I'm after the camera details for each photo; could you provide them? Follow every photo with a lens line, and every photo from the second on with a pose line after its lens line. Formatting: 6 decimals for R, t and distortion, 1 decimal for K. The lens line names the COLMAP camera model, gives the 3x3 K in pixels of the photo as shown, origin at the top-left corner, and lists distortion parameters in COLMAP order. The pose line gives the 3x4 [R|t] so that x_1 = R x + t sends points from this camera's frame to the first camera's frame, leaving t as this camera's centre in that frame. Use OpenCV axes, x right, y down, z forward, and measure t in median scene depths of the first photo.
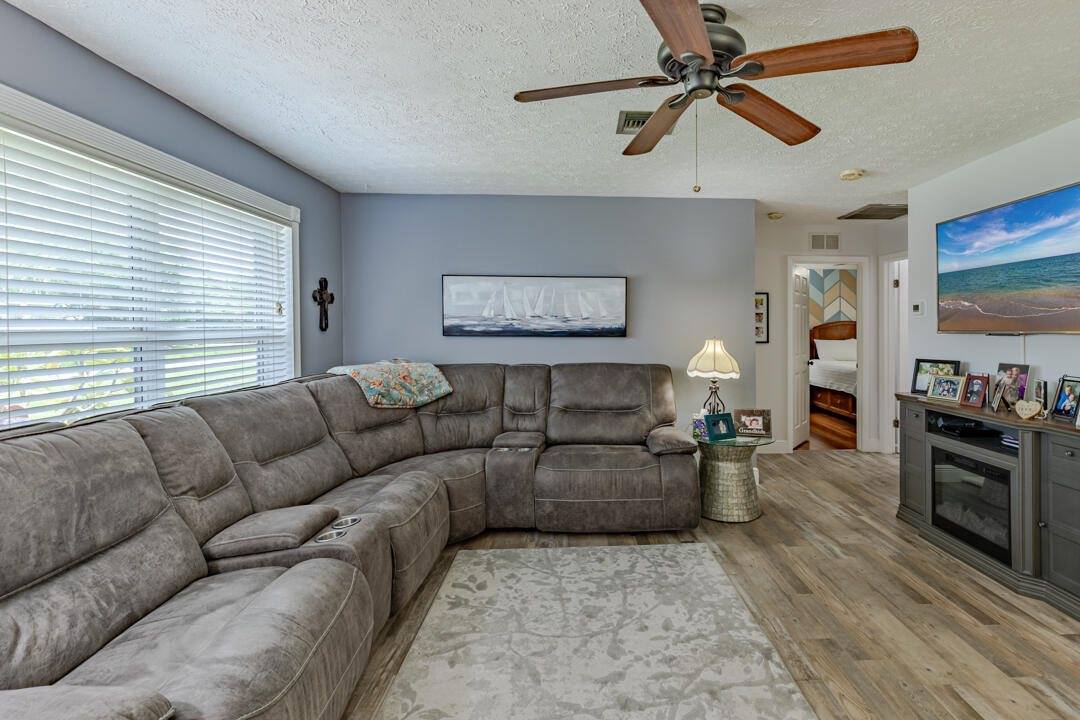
lens RADIAL K [[511.3, 0, 540.8], [0, 511.3, 314.0], [0, 0, 1]] dist [0.004402, -0.001912]
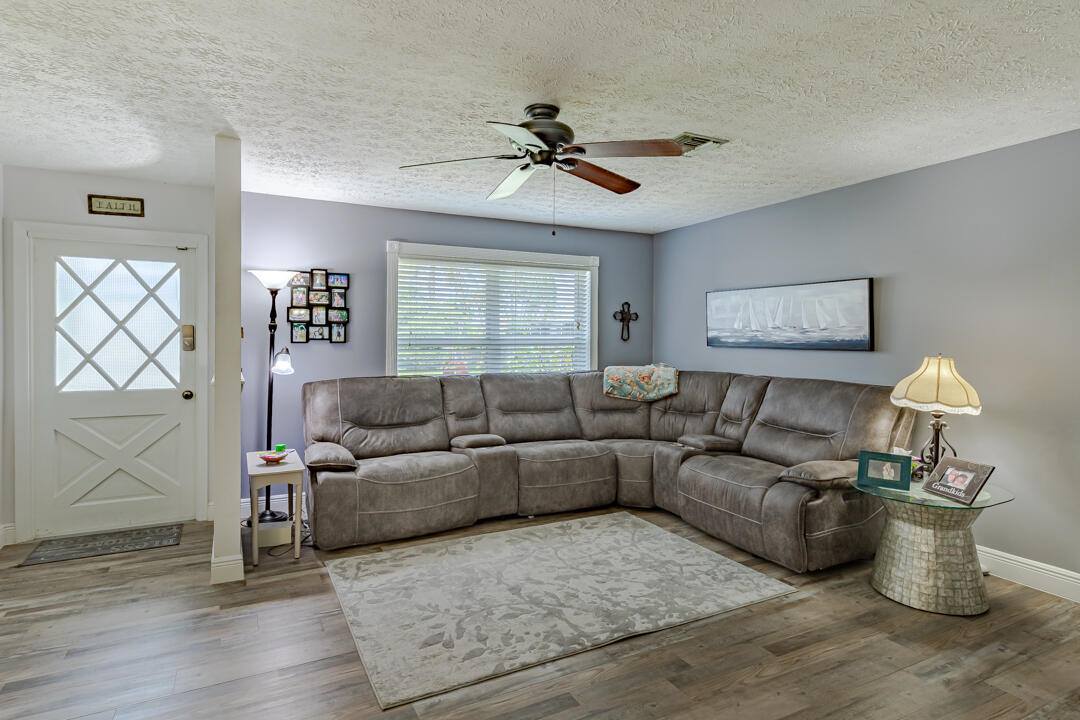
lens RADIAL K [[511.3, 0, 540.8], [0, 511.3, 314.0], [0, 0, 1]] dist [0.004402, -0.001912]
pose [[0.464277, -0.037290, -0.884905, 0.869289], [0.018732, 0.999303, -0.032283, 0.002512], [0.885492, -0.001588, 0.464652, 0.206573]]
